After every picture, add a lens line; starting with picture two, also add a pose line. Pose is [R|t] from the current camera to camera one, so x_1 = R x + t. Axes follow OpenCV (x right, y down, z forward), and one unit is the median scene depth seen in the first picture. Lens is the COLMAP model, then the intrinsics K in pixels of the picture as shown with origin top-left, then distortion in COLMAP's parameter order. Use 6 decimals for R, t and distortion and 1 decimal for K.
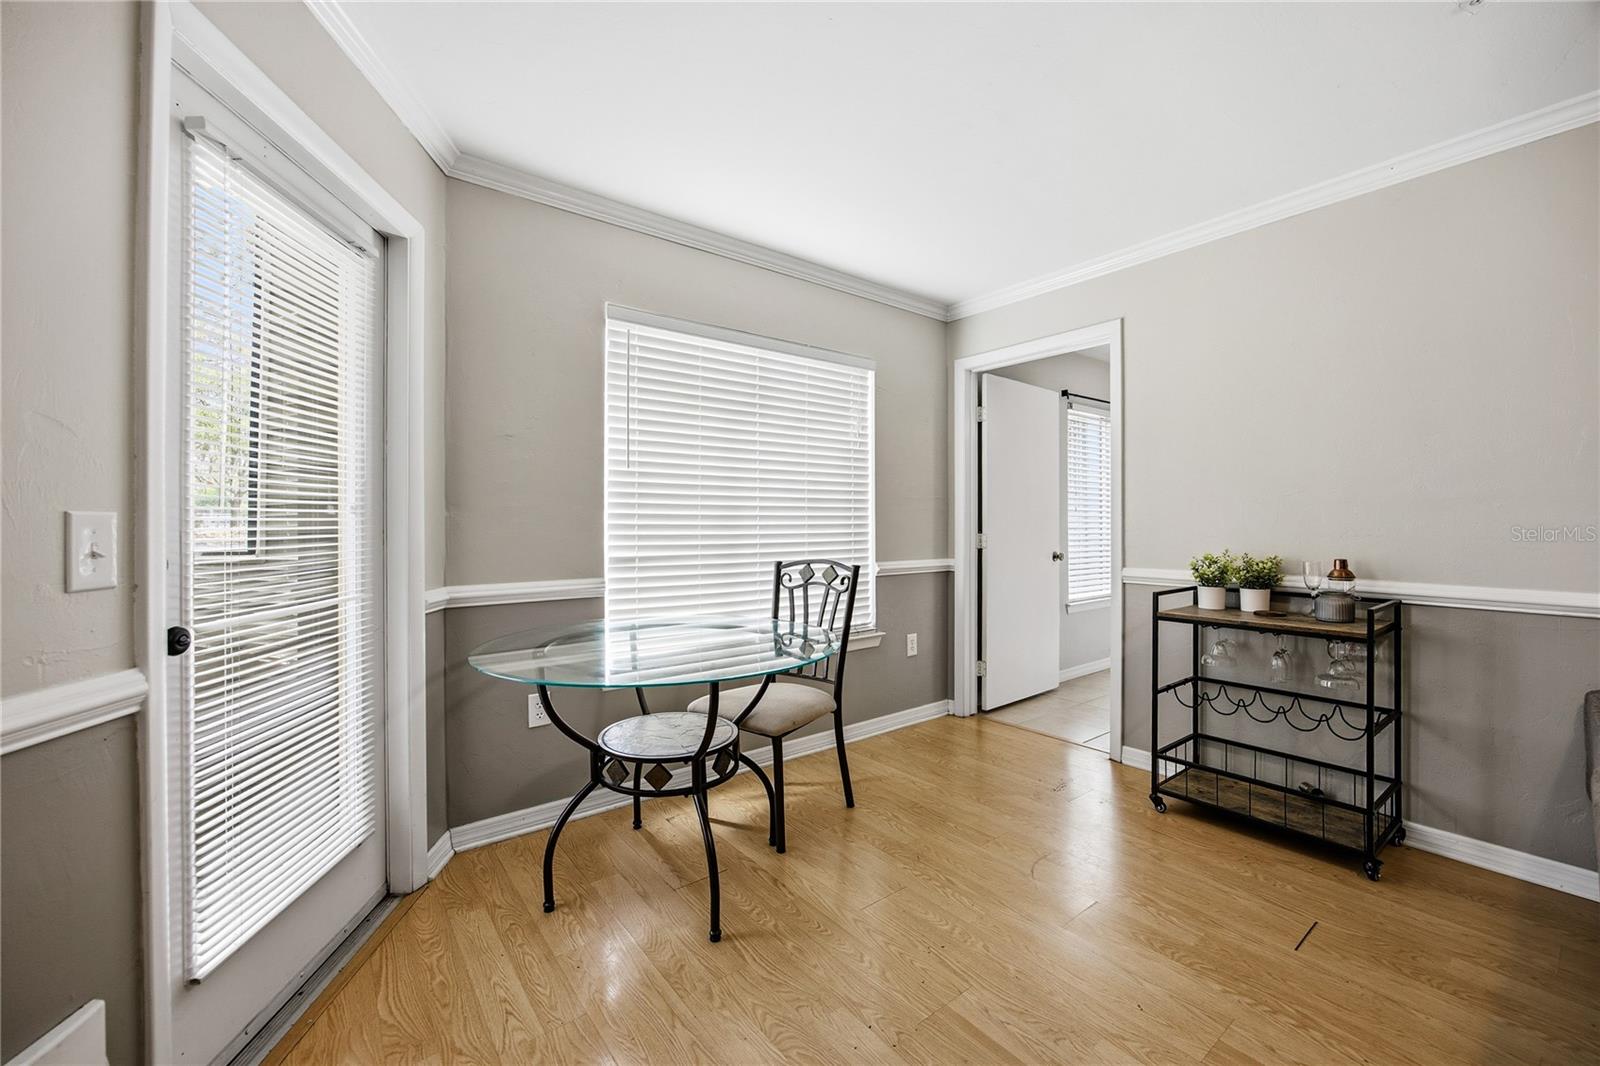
lens RADIAL K [[635.0, 0, 804.2], [0, 635.0, 528.9], [0, 0, 1]] dist [-0.034386, 0.011827]
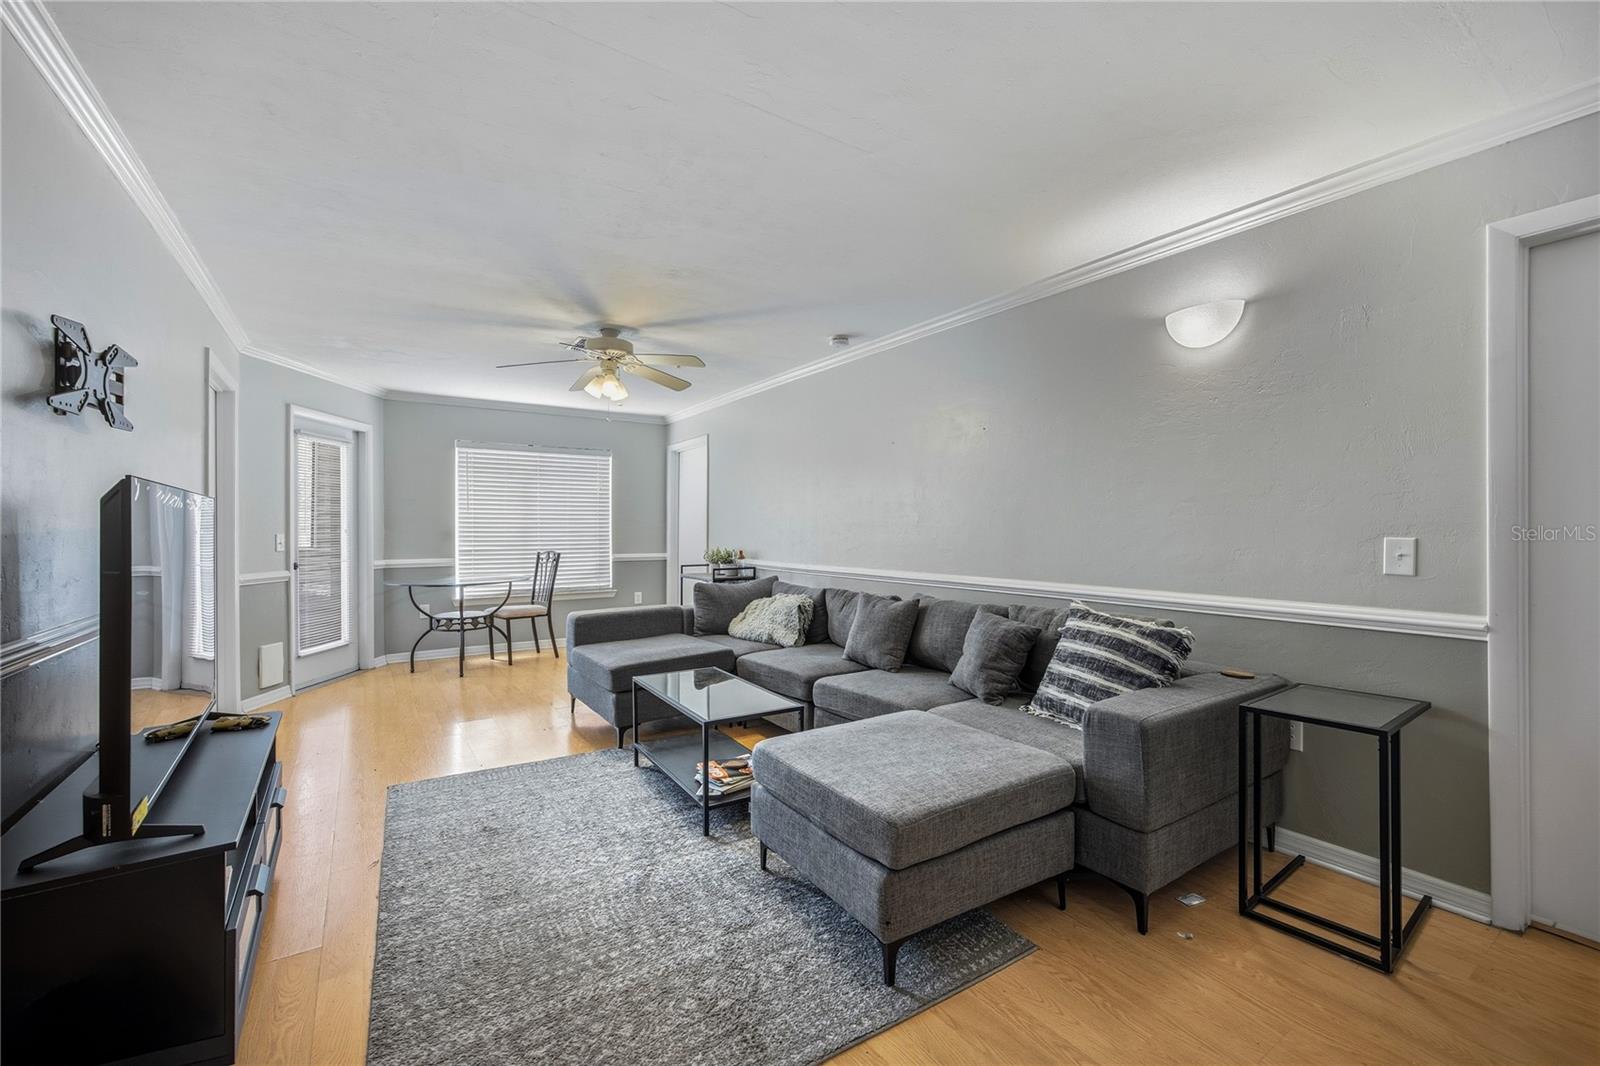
lens RADIAL K [[644.1, 0, 797.2], [0, 644.1, 538.2], [0, 0, 1]] dist [-0.023031, 0.012280]
pose [[0.997534, 0.000829, -0.070186, 1.122686], [-0.000583, 0.999994, 0.003529, -0.006323], [0.070189, -0.003480, 0.997528, -1.290911]]
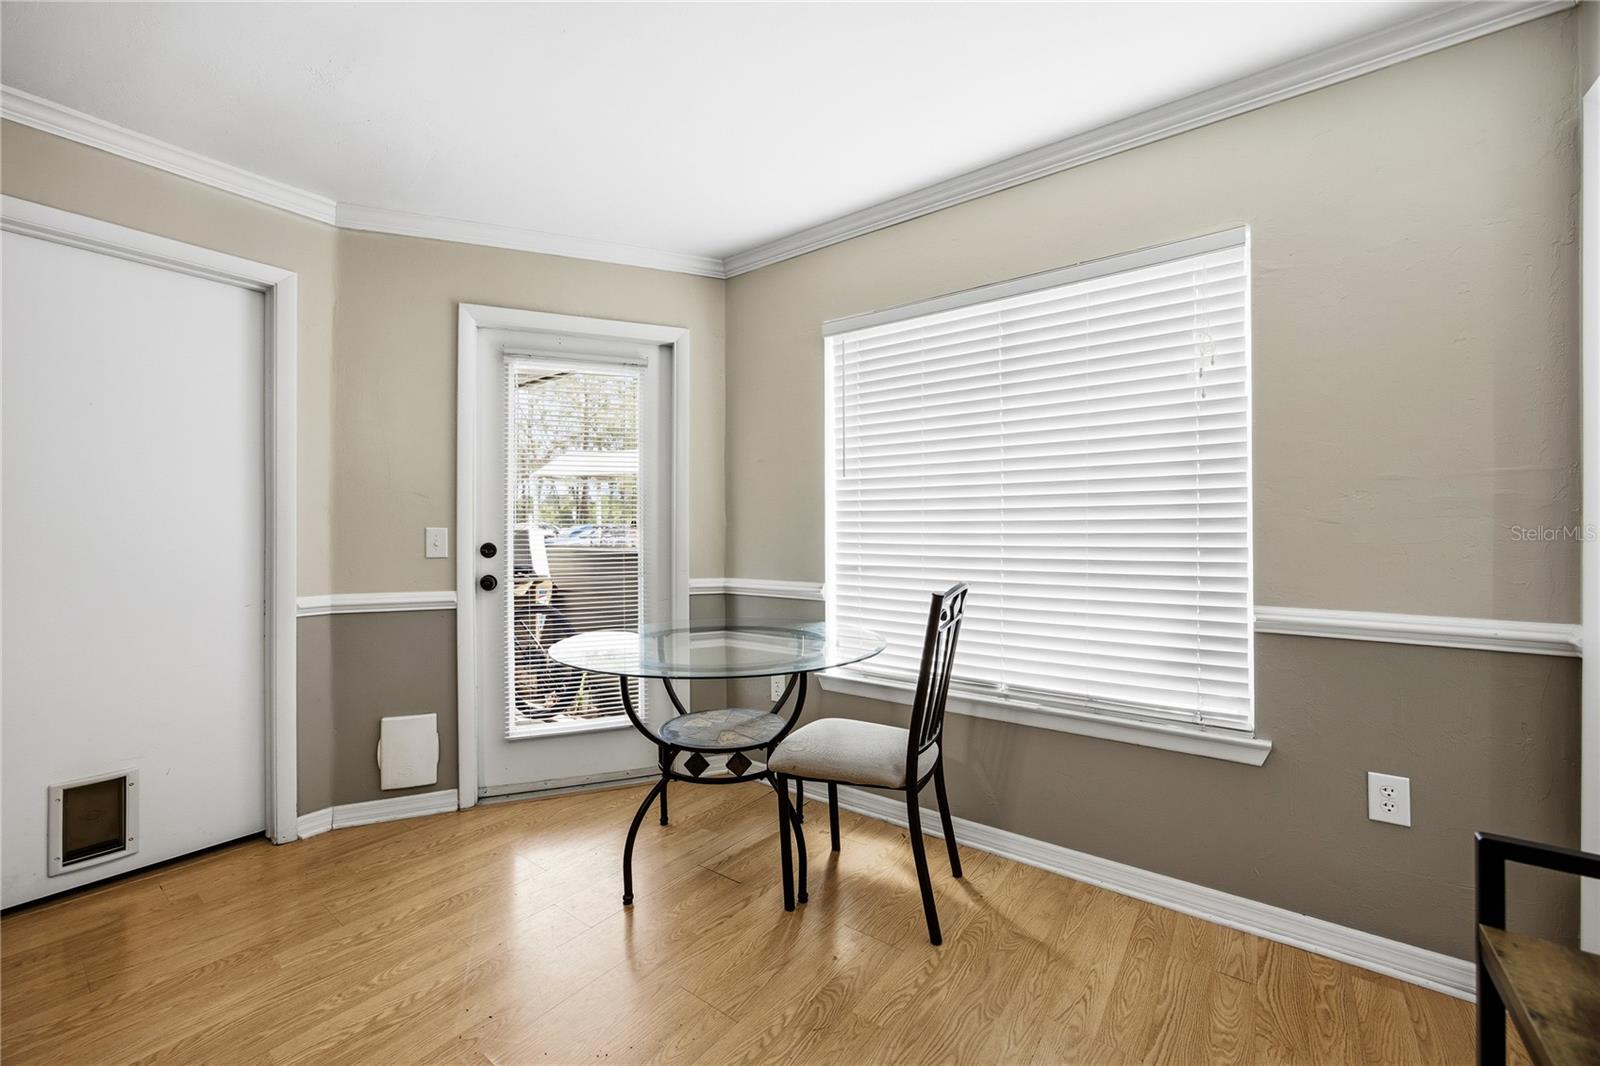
lens RADIAL K [[635.0, 0, 804.2], [0, 635.0, 528.9], [0, 0, 1]] dist [-0.034386, 0.011827]
pose [[0.265711, -0.001132, -0.964052, 0.701978], [-0.006050, 0.999978, -0.002841, -0.009934], [0.964034, 0.006587, 0.265698, 0.689545]]
